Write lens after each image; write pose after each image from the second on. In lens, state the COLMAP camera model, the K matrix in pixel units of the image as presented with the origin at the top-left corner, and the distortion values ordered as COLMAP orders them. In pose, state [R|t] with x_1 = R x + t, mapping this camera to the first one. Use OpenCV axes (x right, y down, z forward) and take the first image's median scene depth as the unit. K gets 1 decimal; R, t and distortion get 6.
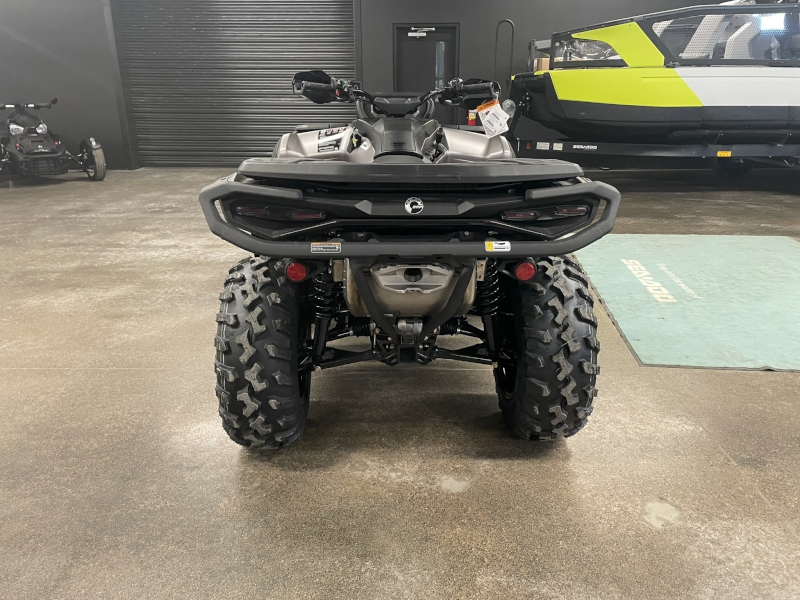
lens RADIAL K [[606.7, 0, 400.0], [0, 606.7, 300.0], [0, 0, 1]] dist [0.078208, -0.098571]
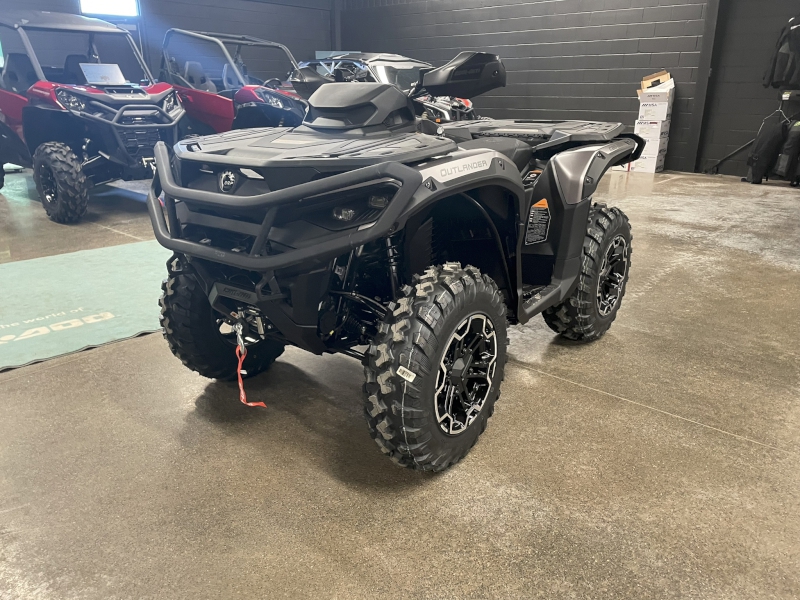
lens RADIAL K [[606.7, 0, 400.0], [0, 606.7, 300.0], [0, 0, 1]] dist [0.078208, -0.098571]
pose [[-0.772808, -0.207949, 0.599603, -0.463985], [0.200992, 0.815964, 0.542037, -0.447419], [-0.601971, 0.539406, -0.588788, 1.334808]]
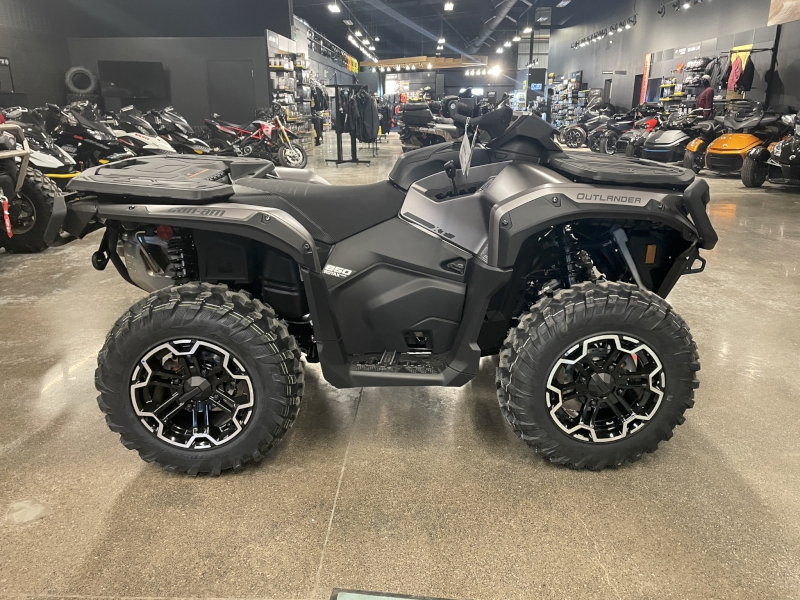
lens RADIAL K [[606.7, 0, 400.0], [0, 606.7, 300.0], [0, 0, 1]] dist [0.078208, -0.098571]
pose [[-0.021133, 0.306070, -0.951775, 0.700401], [-0.313595, 0.901915, 0.296999, -0.268379], [0.949322, 0.304748, 0.076921, 0.758747]]
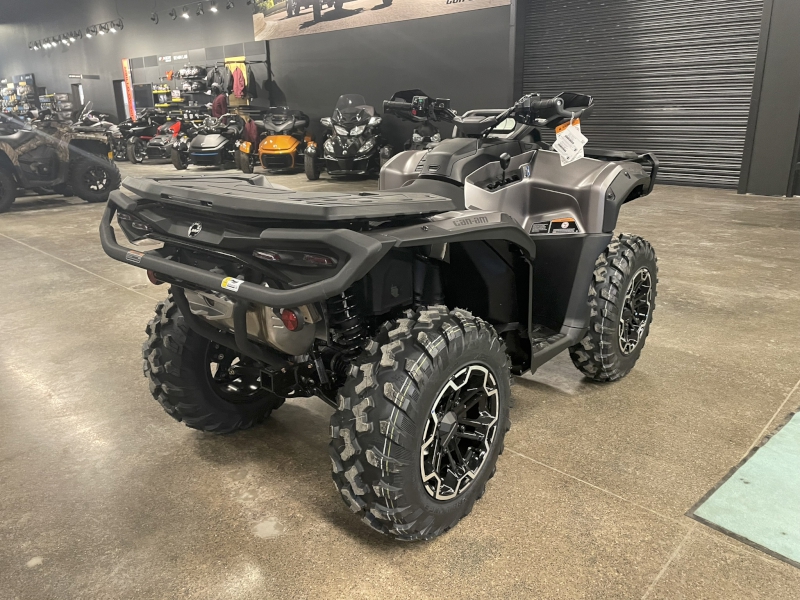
lens RADIAL K [[606.7, 0, 400.0], [0, 606.7, 300.0], [0, 0, 1]] dist [0.078208, -0.098571]
pose [[0.740673, 0.196119, -0.642604, 0.447322], [-0.204244, 0.976908, 0.062733, -0.082339], [0.640068, 0.084783, 0.763626, 0.217659]]
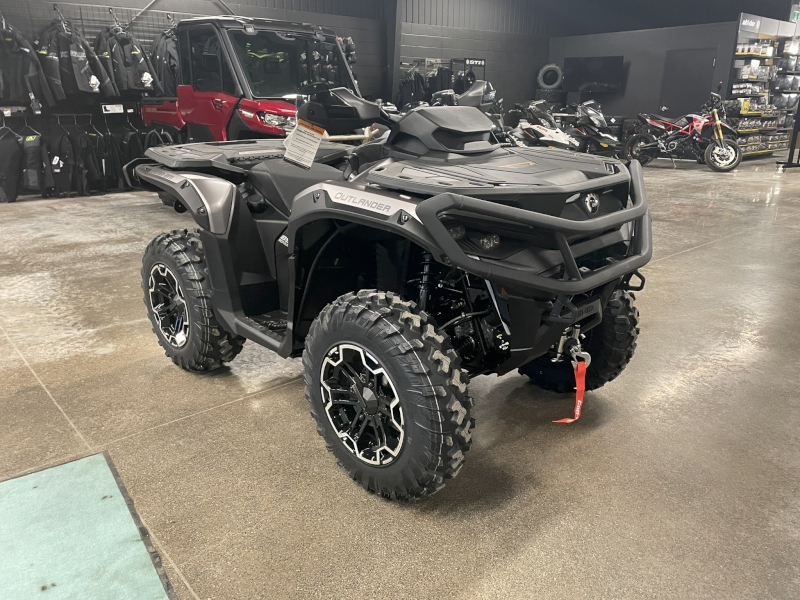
lens RADIAL K [[606.7, 0, 400.0], [0, 606.7, 300.0], [0, 0, 1]] dist [0.078208, -0.098571]
pose [[-0.748454, 0.211077, -0.628700, 0.463865], [-0.204785, 0.828111, 0.521819, -0.450133], [0.630778, 0.519305, -0.576578, 1.305038]]
